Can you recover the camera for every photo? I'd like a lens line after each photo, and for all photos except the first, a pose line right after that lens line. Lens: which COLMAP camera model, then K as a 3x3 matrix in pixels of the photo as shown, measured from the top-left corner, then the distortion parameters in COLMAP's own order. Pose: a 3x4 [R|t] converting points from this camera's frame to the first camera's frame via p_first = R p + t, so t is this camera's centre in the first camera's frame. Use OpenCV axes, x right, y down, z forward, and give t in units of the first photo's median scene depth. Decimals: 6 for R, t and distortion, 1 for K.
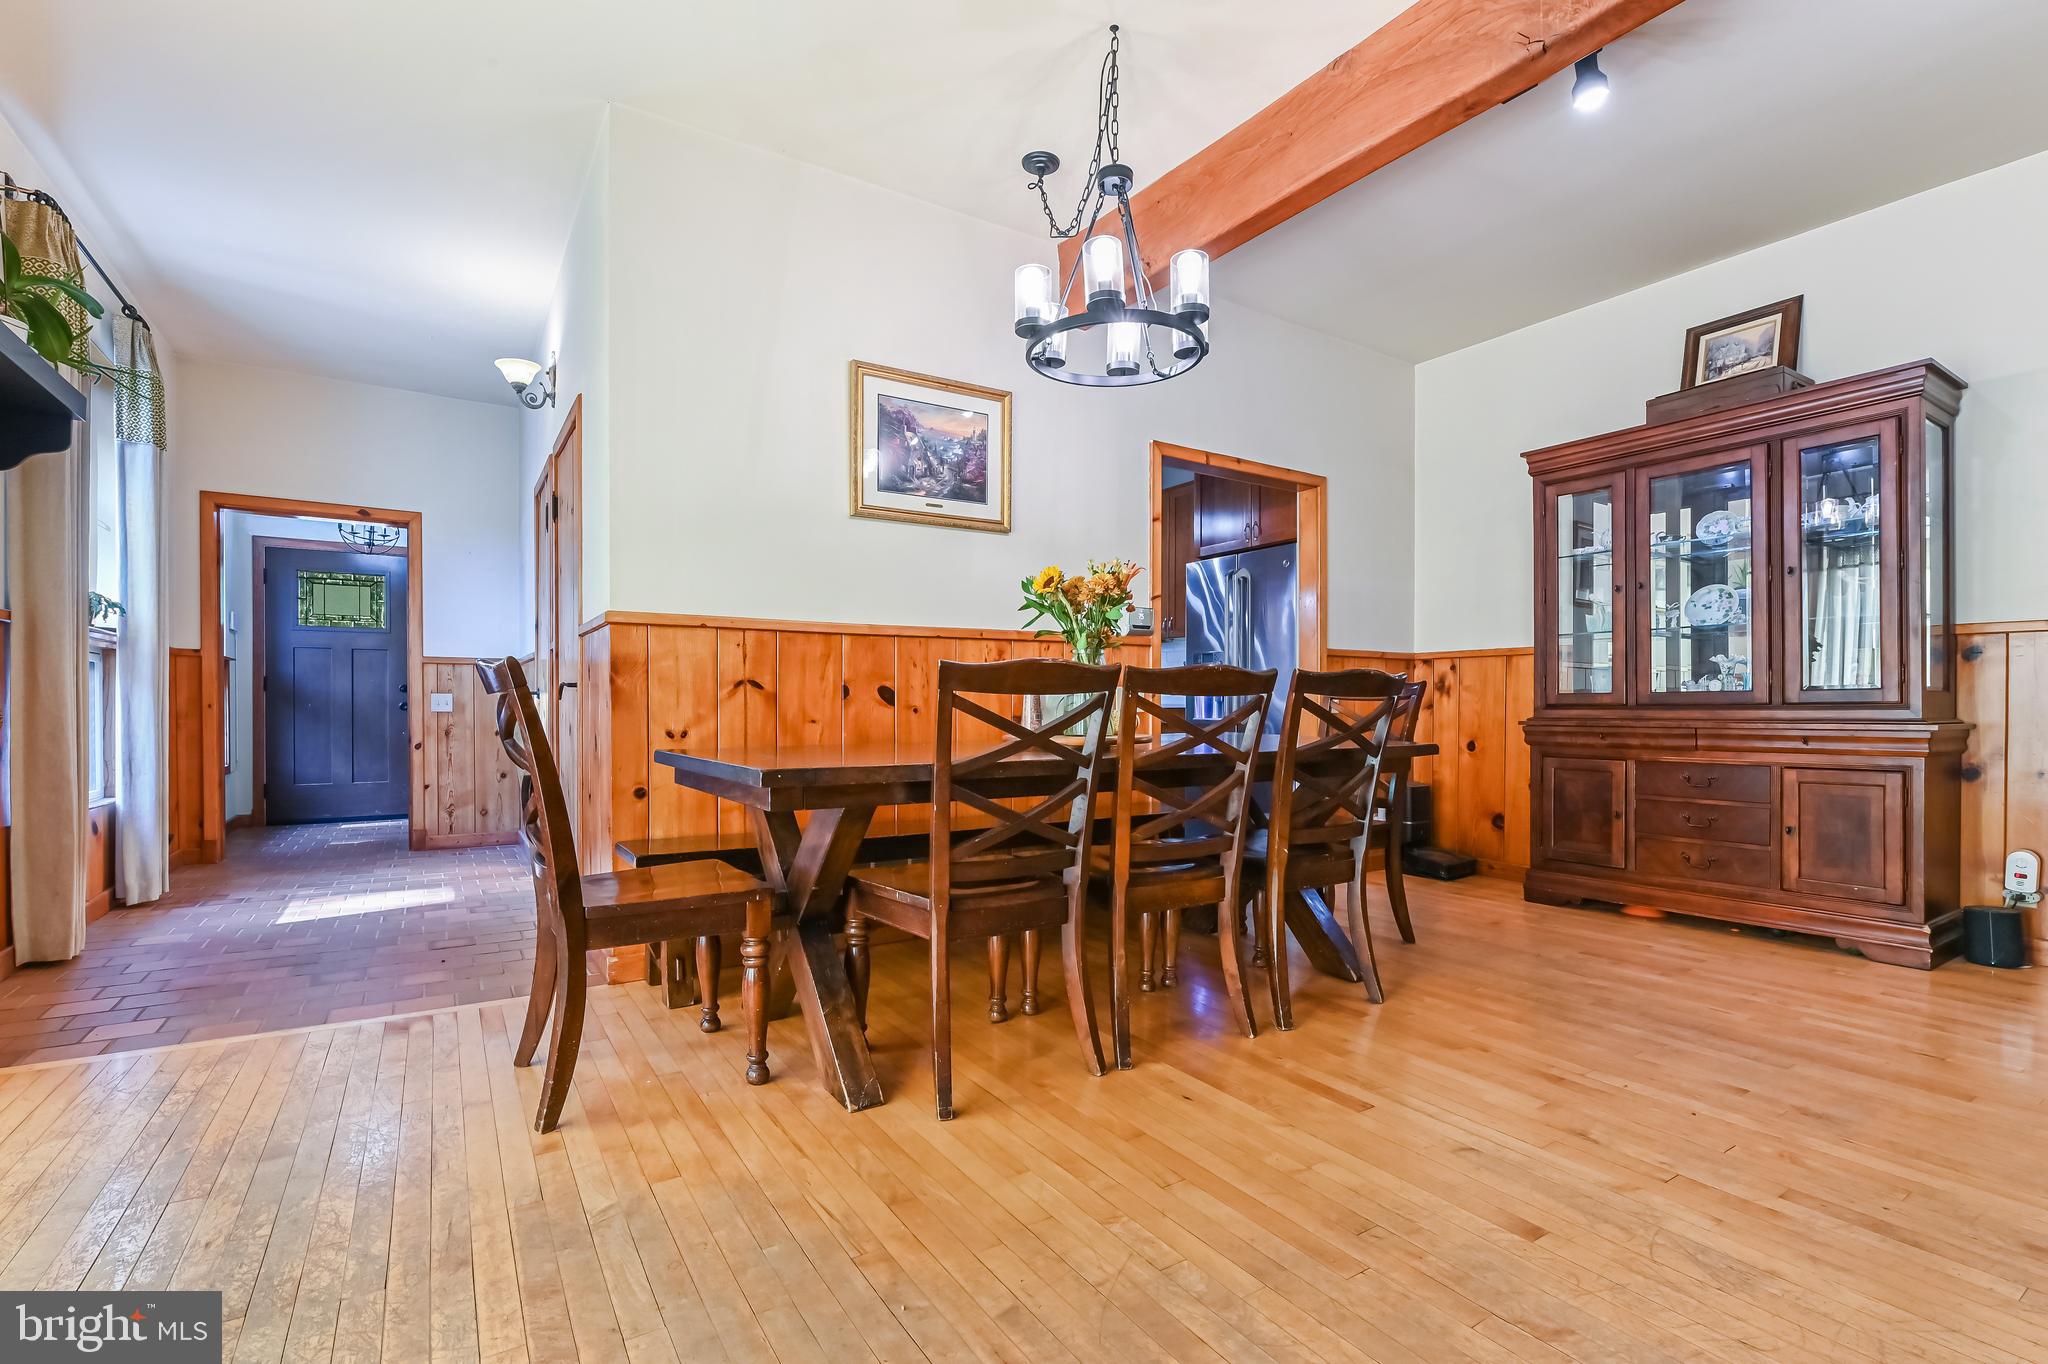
lens RADIAL K [[930.6, 0, 1020.6], [0, 930.6, 699.5], [0, 0, 1]] dist [-0.002063, -0.000178]
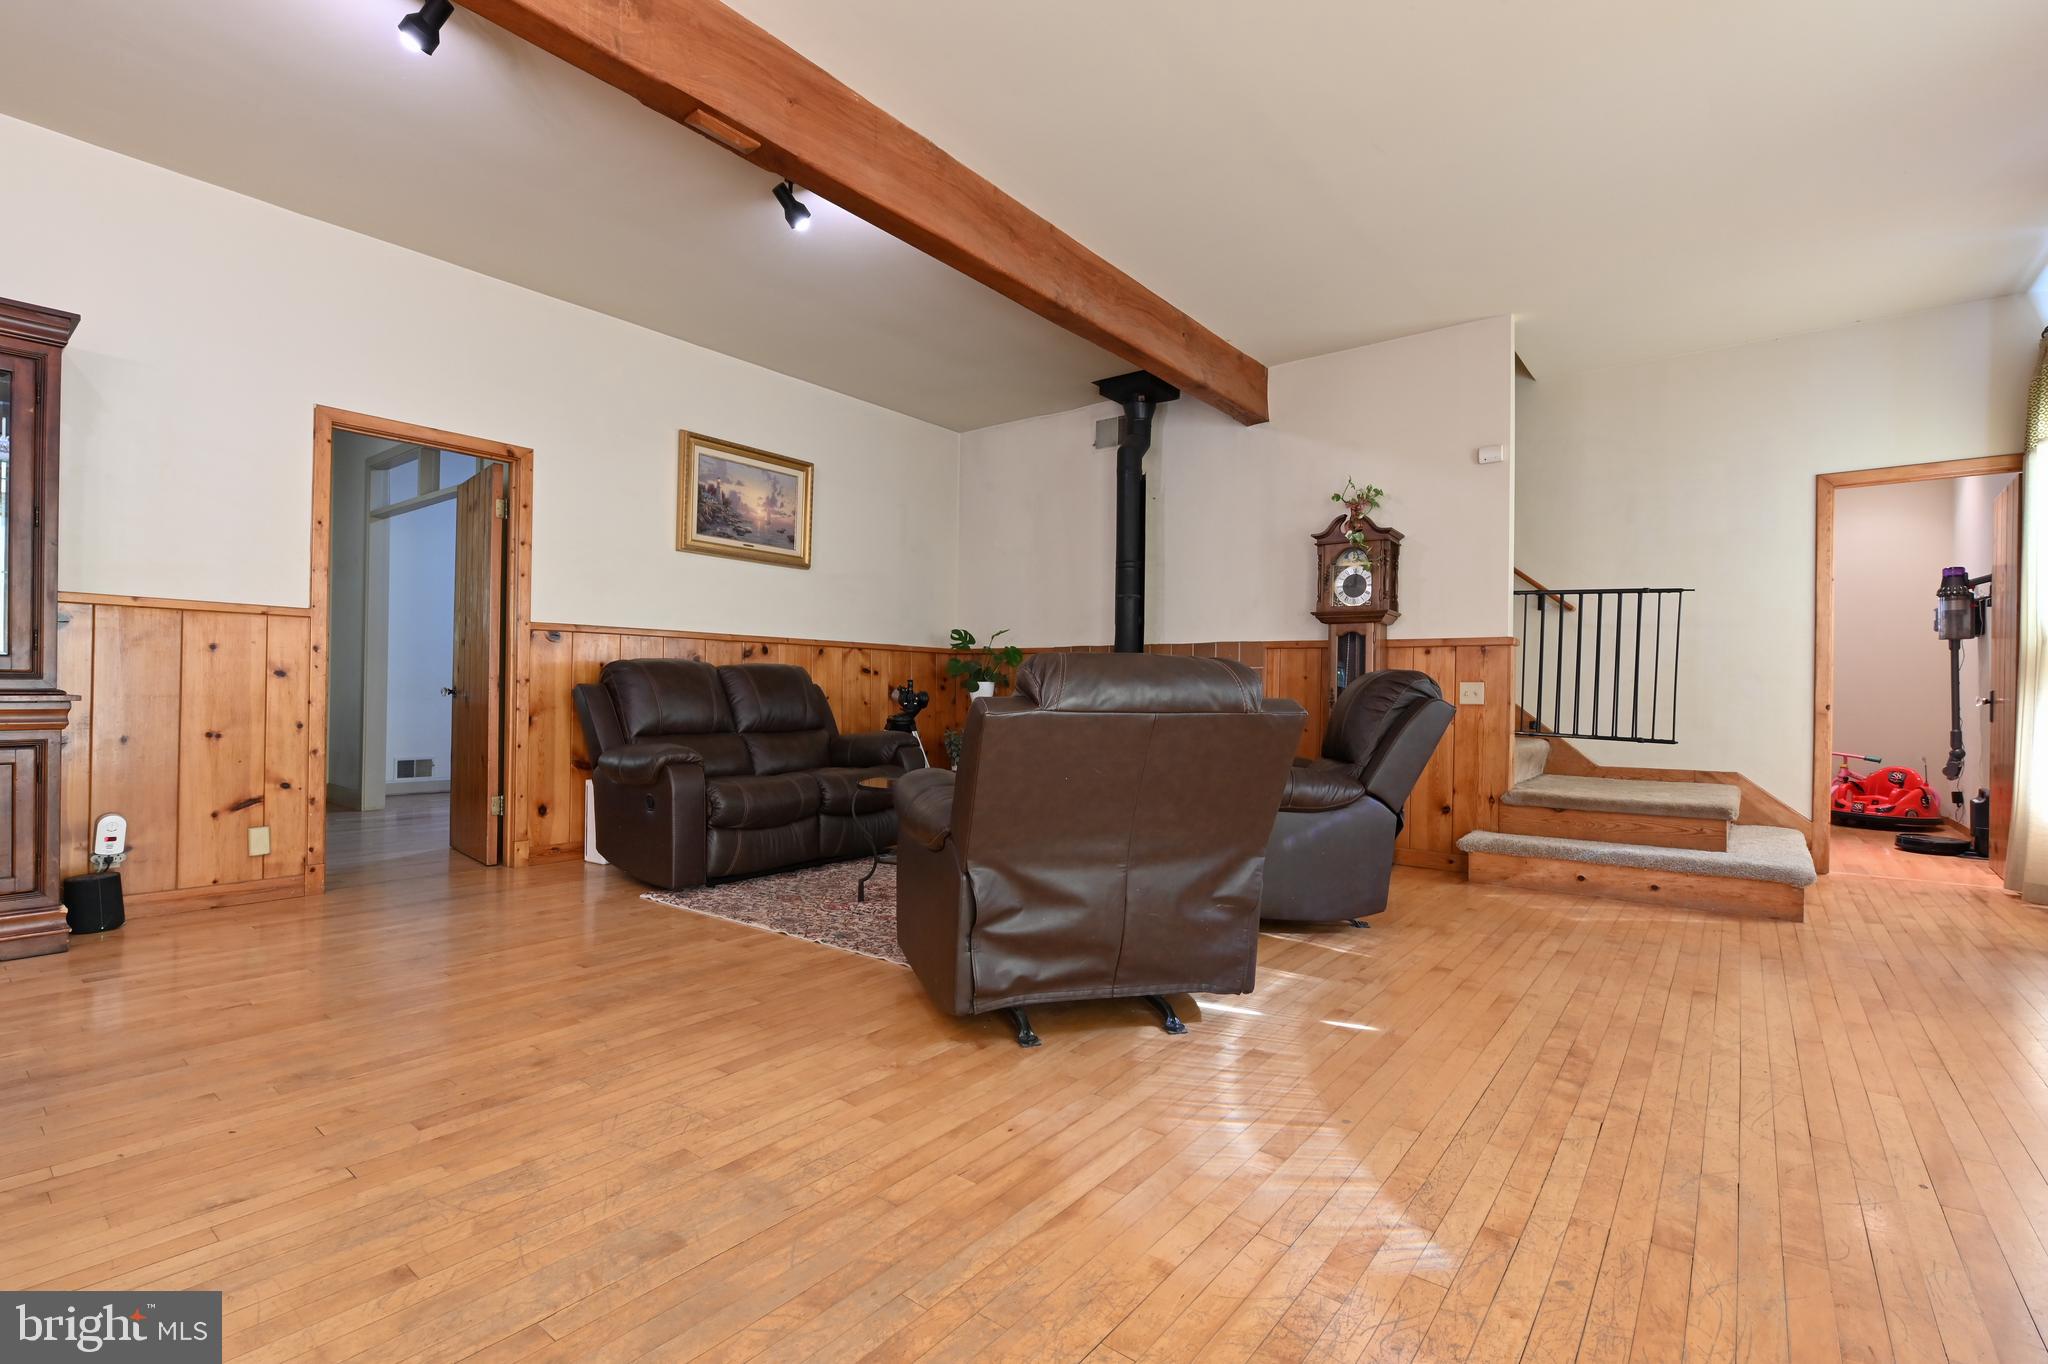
lens RADIAL K [[930.6, 0, 1021.2], [0, 930.6, 692.2], [0, 0, 1]] dist [-0.002063, -0.000178]
pose [[-0.333097, -0.006405, 0.942871, -0.249067], [-0.024481, 0.999699, -0.001857, 0.001641], [-0.942575, -0.023701, -0.333153, 0.389645]]
